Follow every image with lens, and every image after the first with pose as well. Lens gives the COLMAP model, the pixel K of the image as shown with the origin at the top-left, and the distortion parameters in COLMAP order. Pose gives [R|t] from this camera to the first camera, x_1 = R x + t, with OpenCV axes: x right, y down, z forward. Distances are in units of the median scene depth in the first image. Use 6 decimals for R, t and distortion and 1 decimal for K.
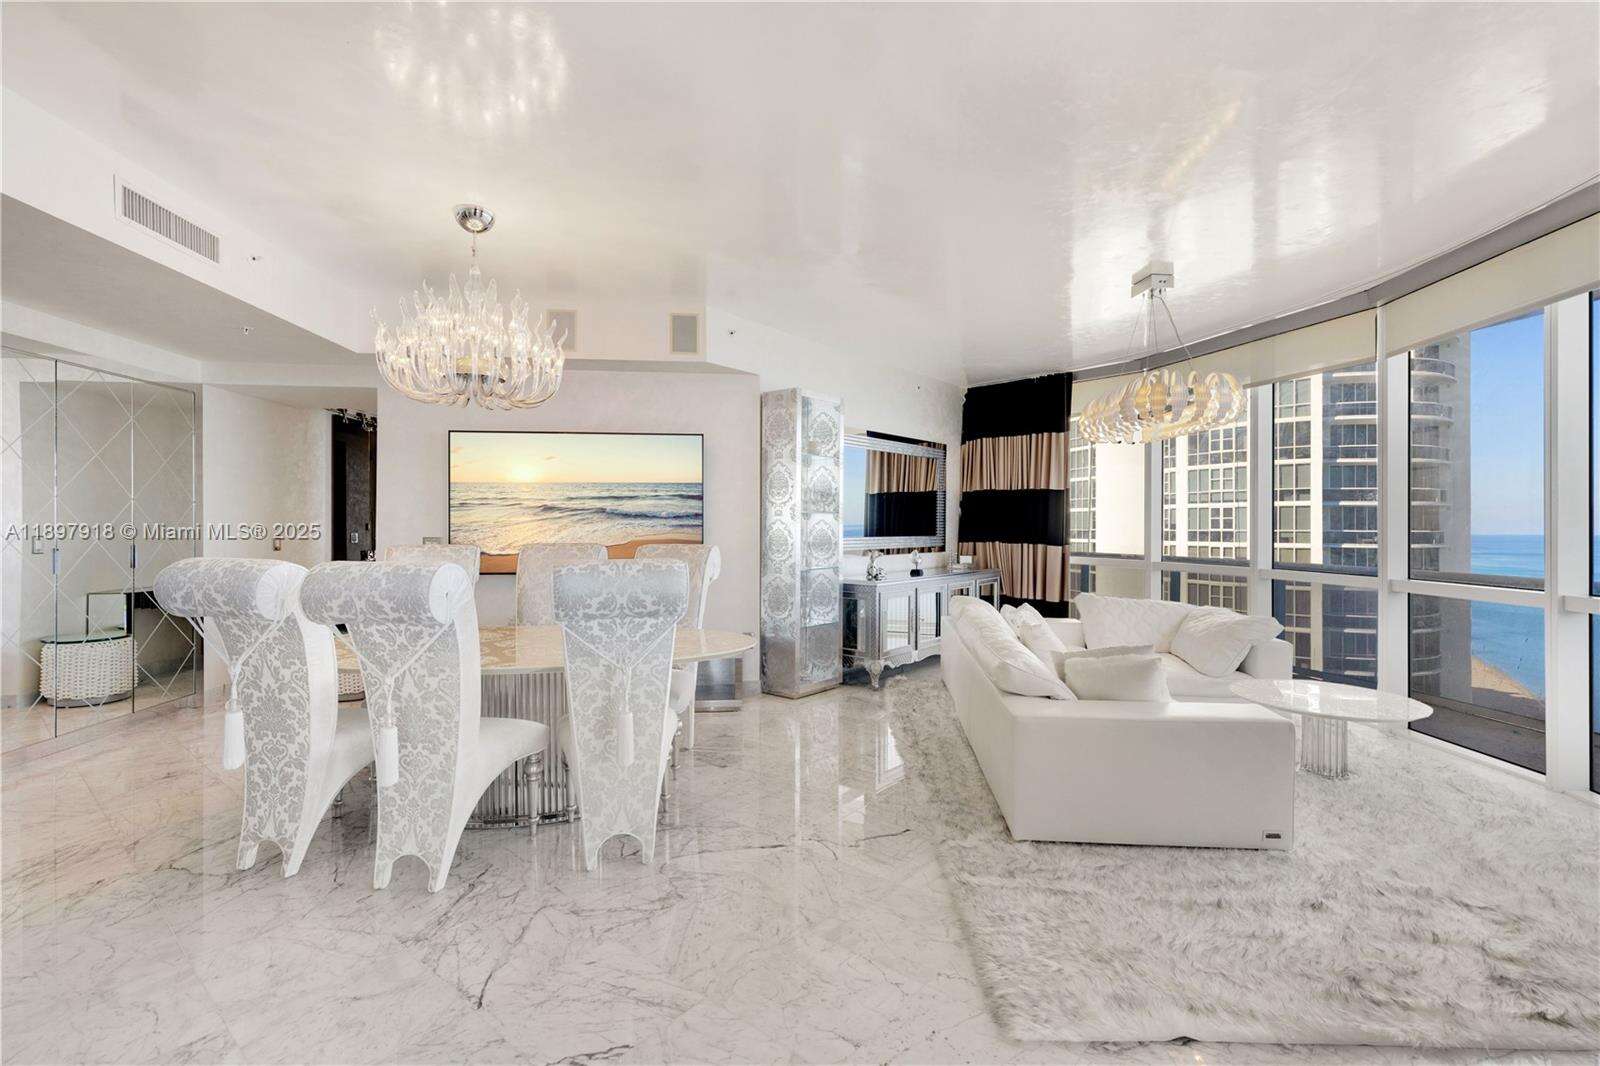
lens RADIAL K [[773.5, 0, 797.7], [0, 773.5, 528.0], [0, 0, 1]] dist [-0.000282, -0.000824]
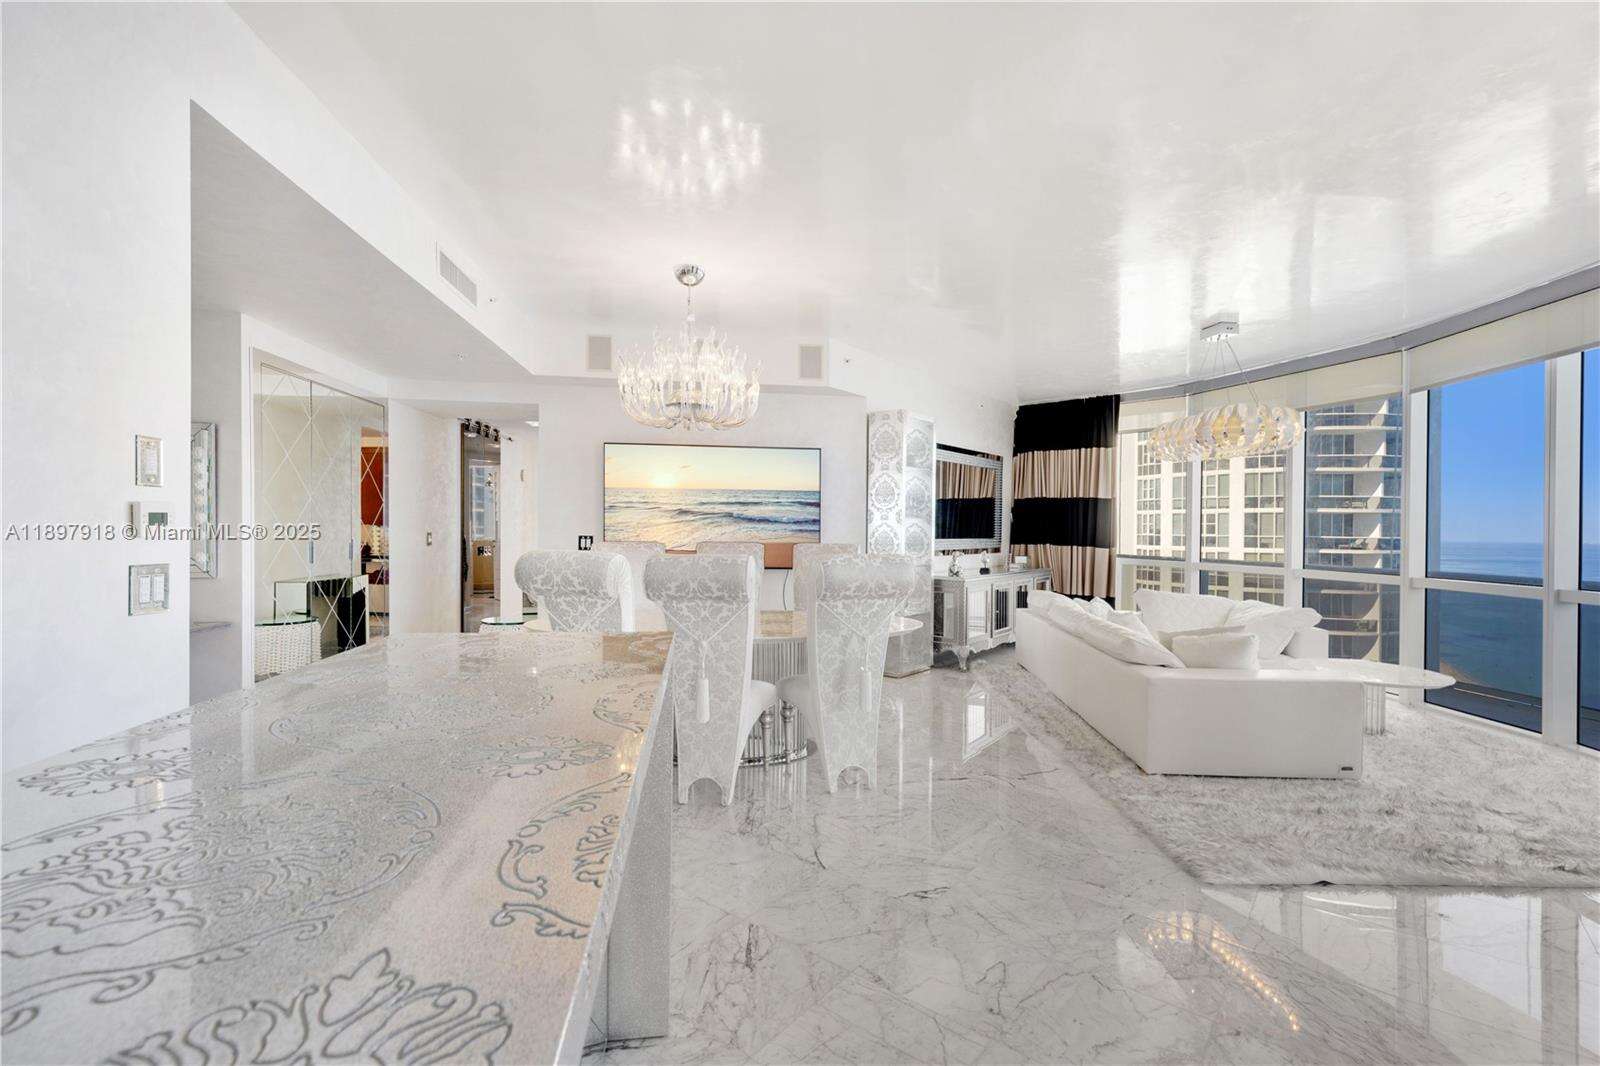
lens RADIAL K [[769.4, 0, 800.0], [0, 769.4, 533.0], [0, 0, 1]] dist [0.000924, 0.000119]
pose [[0.999628, 0.009487, 0.025565, -0.190501], [-0.009609, 0.999943, 0.004644, 0.000005], [-0.025520, -0.004888, 0.999662, -0.153528]]
